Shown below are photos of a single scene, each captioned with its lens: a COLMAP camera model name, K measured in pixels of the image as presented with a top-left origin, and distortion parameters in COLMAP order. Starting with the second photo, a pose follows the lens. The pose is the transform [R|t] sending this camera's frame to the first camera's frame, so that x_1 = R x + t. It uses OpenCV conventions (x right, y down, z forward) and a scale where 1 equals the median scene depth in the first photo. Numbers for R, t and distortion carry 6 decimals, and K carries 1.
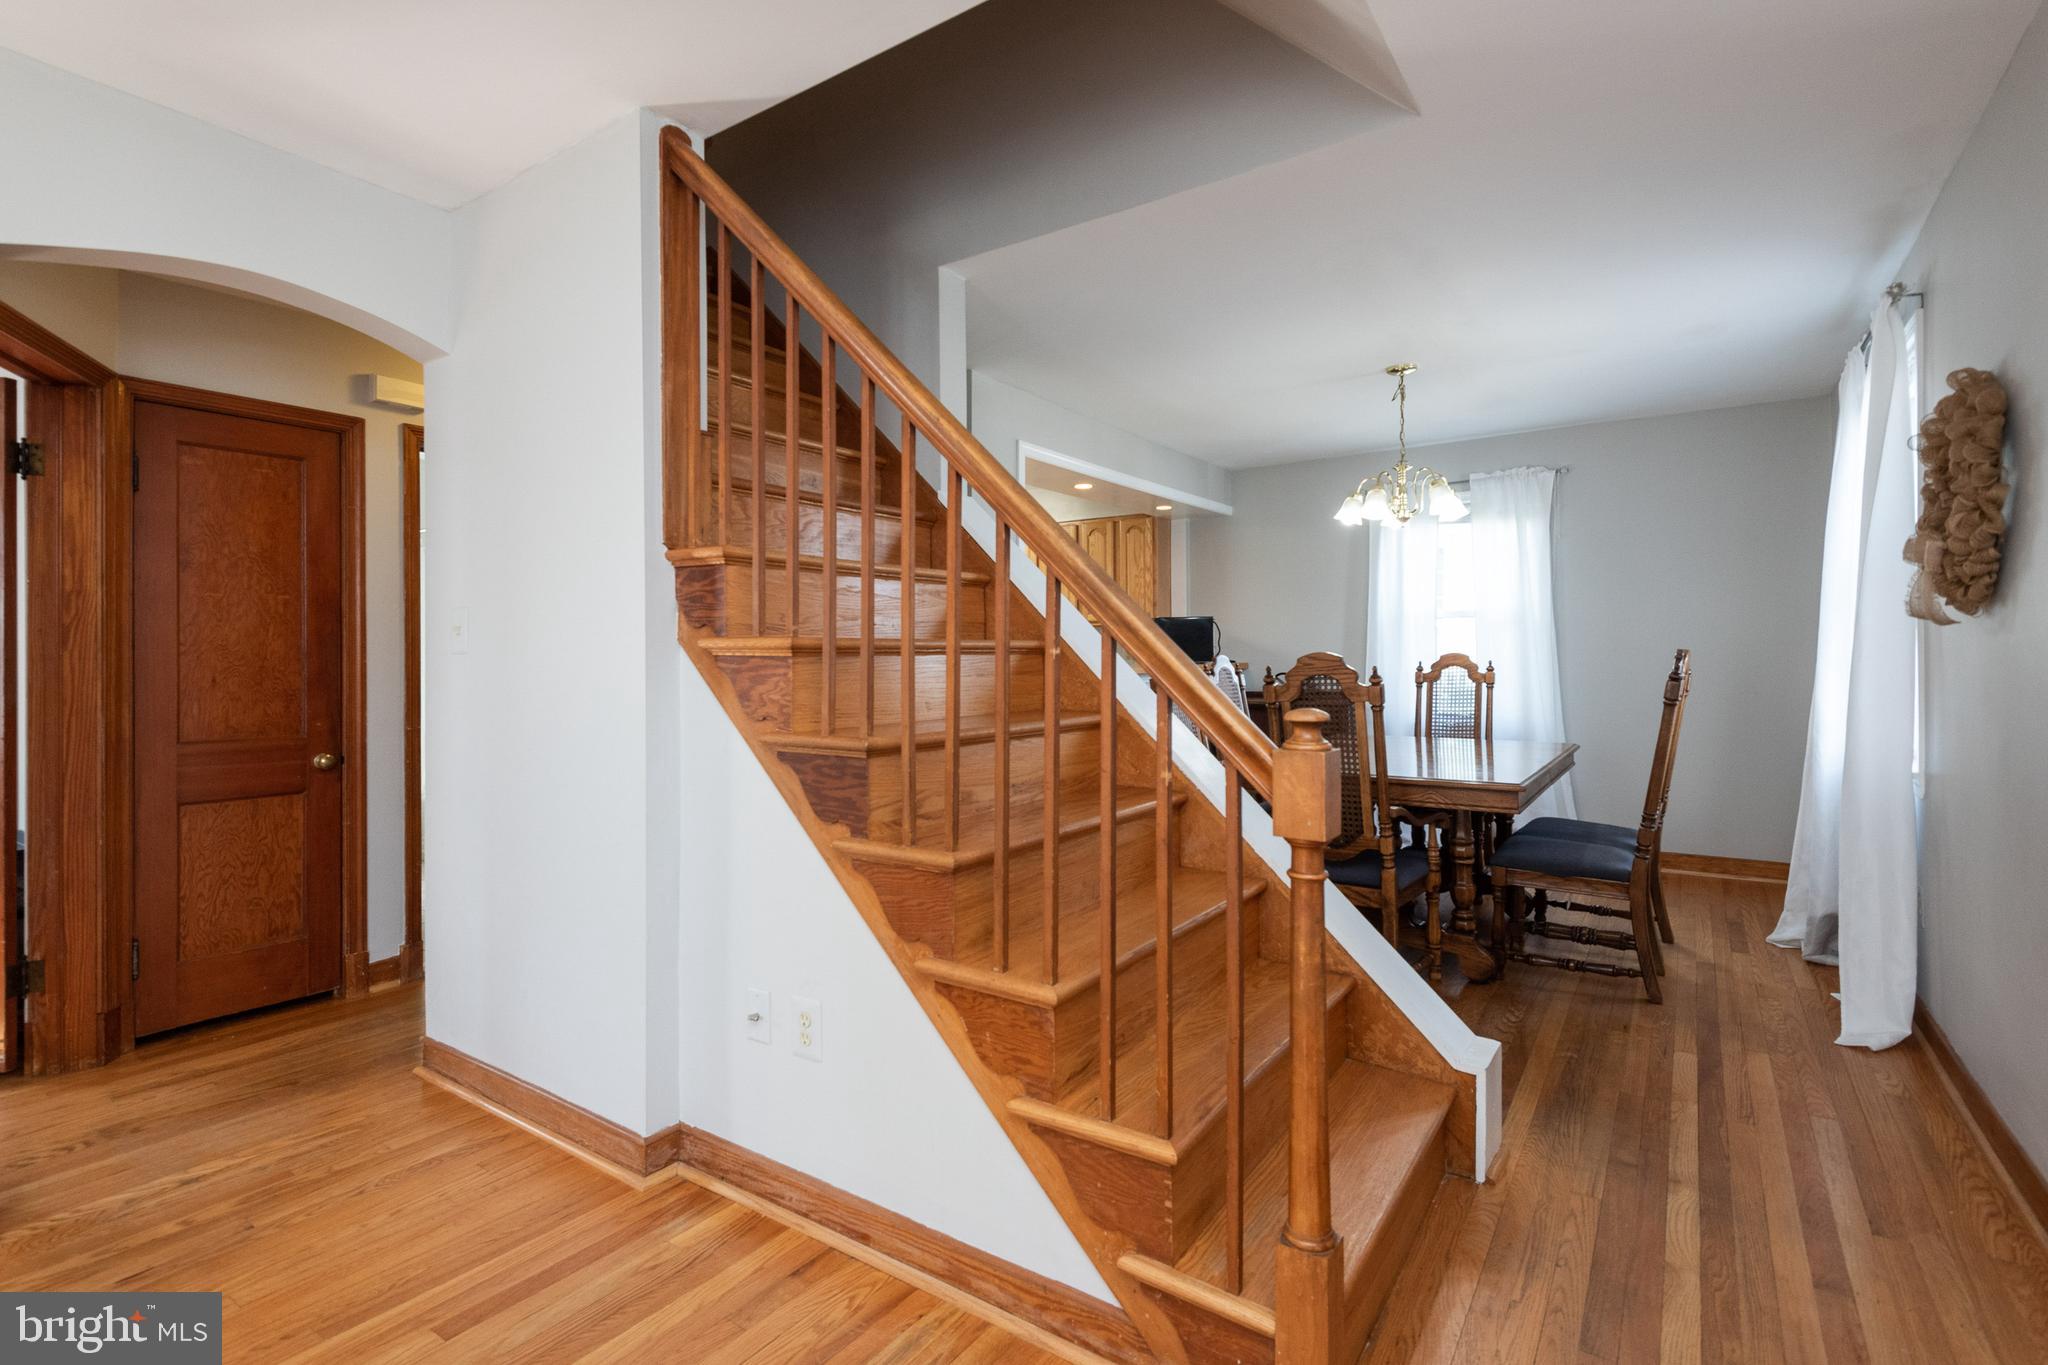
lens RADIAL K [[969.1, 0, 1020.0], [0, 969.1, 656.0], [0, 0, 1]] dist [0.023939, -0.018952]
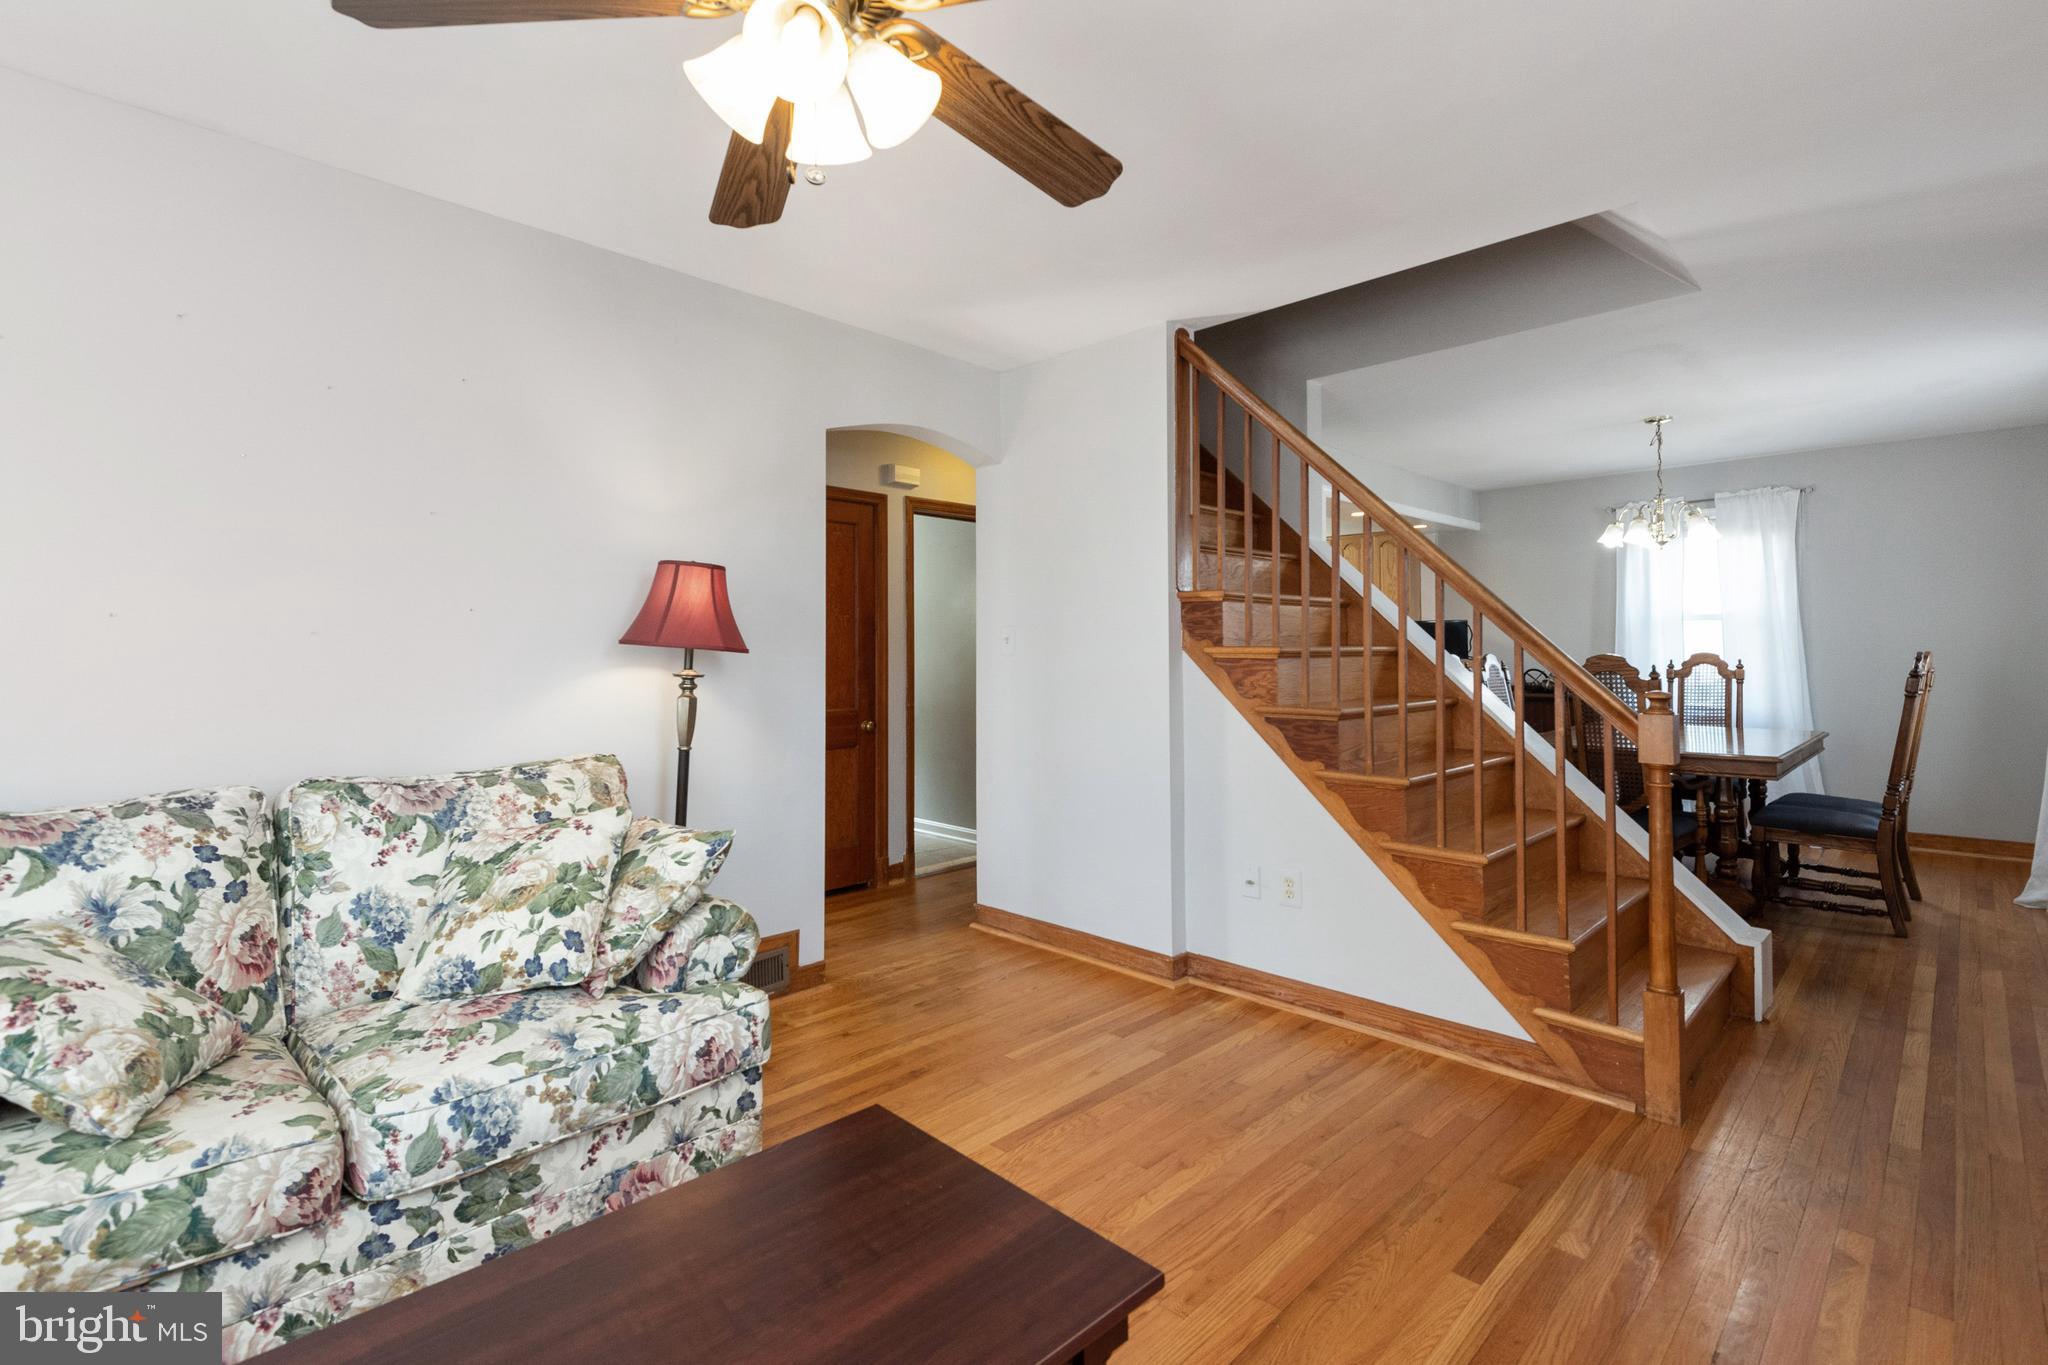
lens RADIAL K [[947.2, 0, 1023.3], [0, 947.2, 633.6], [0, 0, 1]] dist [0.020067, -0.010466]
pose [[0.984626, -0.002420, -0.174658, -0.339780], [-0.000620, 0.999849, -0.017348, -0.012377], [0.174674, 0.017190, 0.984476, -0.574881]]
